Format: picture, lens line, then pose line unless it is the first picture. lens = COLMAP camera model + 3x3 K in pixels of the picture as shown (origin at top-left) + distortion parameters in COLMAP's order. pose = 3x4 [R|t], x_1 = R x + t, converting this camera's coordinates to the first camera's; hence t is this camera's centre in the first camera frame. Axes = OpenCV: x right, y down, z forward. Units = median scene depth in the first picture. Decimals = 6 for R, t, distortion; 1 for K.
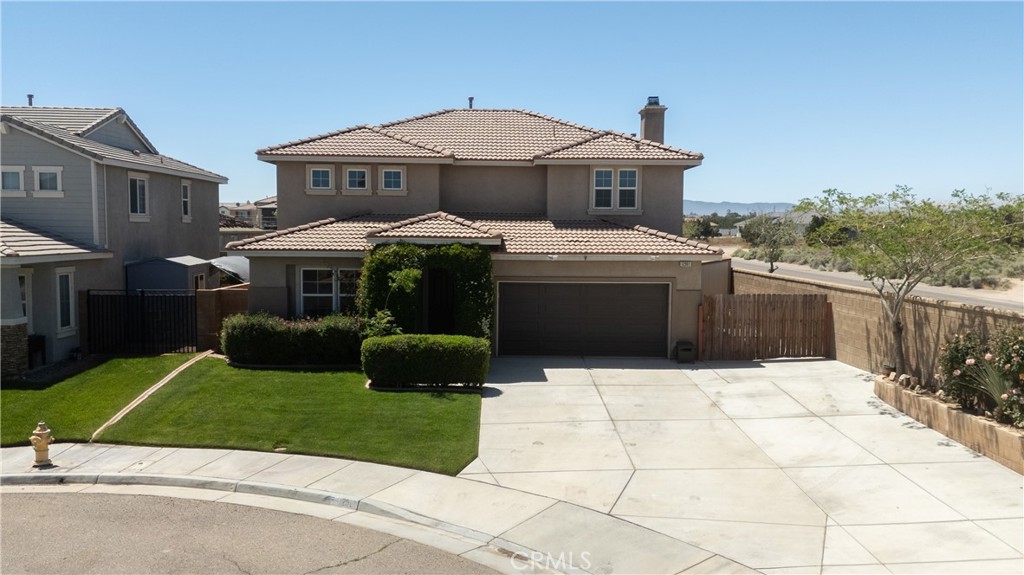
lens RADIAL K [[818.5, 0, 512.0], [0, 818.5, 287.5], [0, 0, 1]] dist [0.053399, -0.007685]
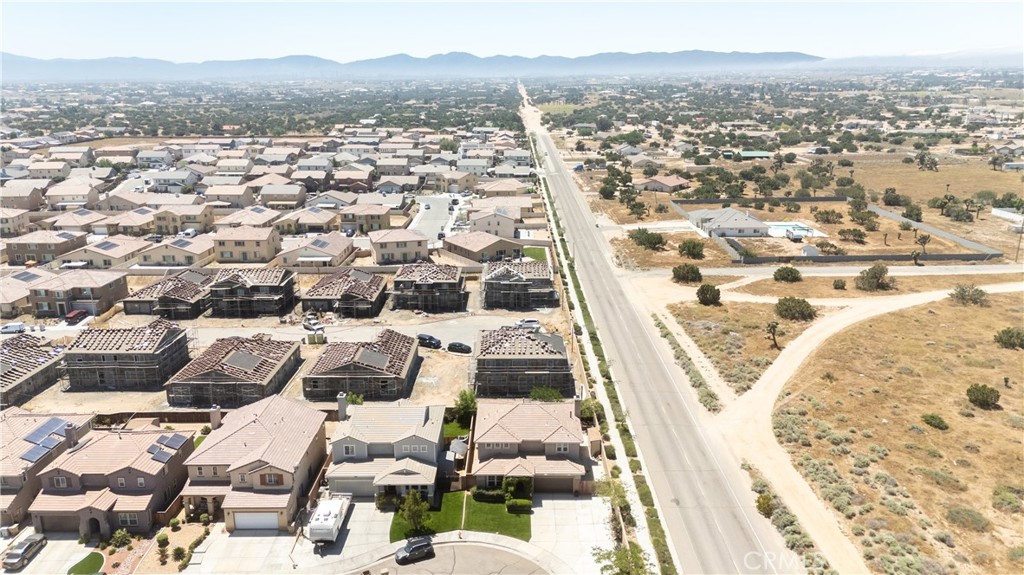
lens RADIAL K [[753.1, 0, 517.5], [0, 753.1, 287.8], [0, 0, 1]] dist [0.042657, -0.003406]
pose [[0.999875, -0.001023, -0.015792, -0.035827], [0.004168, 0.979698, 0.200436, -1.777349], [0.015266, -0.200477, 0.979579, -2.680708]]
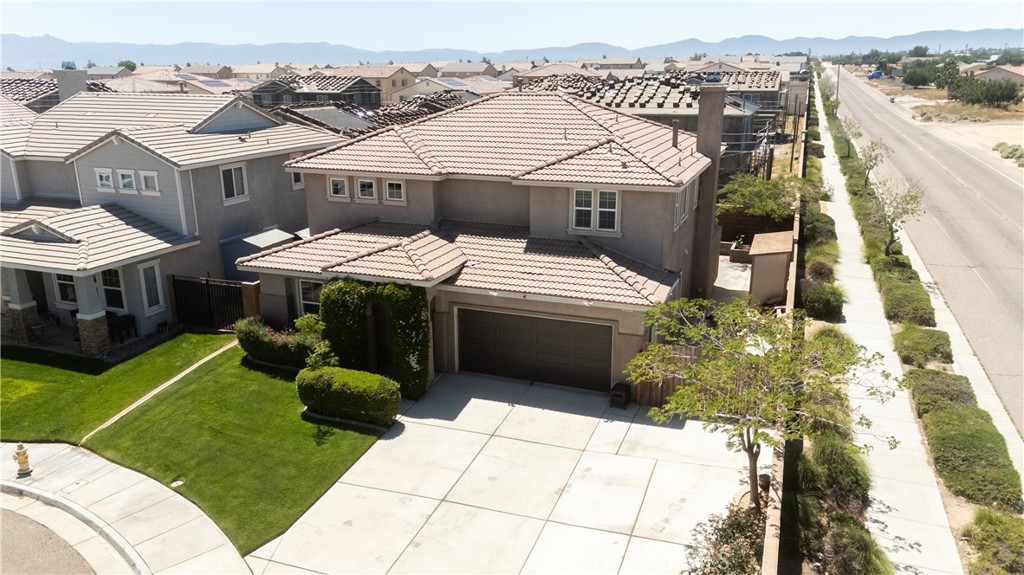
lens RADIAL K [[753.1, 0, 517.5], [0, 753.1, 287.8], [0, 0, 1]] dist [0.042657, -0.003406]
pose [[0.929376, 0.091907, -0.357509, 0.408067], [-0.014509, 0.976855, 0.213411, -0.242464], [0.368849, -0.193152, 0.909199, 0.143158]]
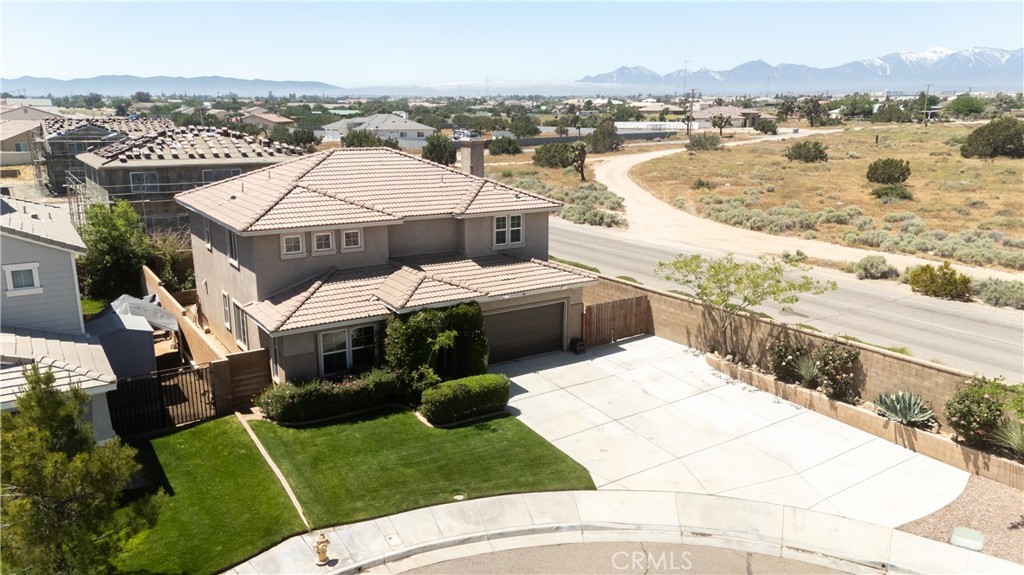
lens RADIAL K [[753.1, 0, 517.5], [0, 753.1, 287.8], [0, 0, 1]] dist [0.042657, -0.003406]
pose [[0.839501, -0.130141, 0.527543, -0.586366], [0.041984, 0.983527, 0.175819, -0.269135], [-0.541734, -0.125452, 0.831136, -0.063743]]
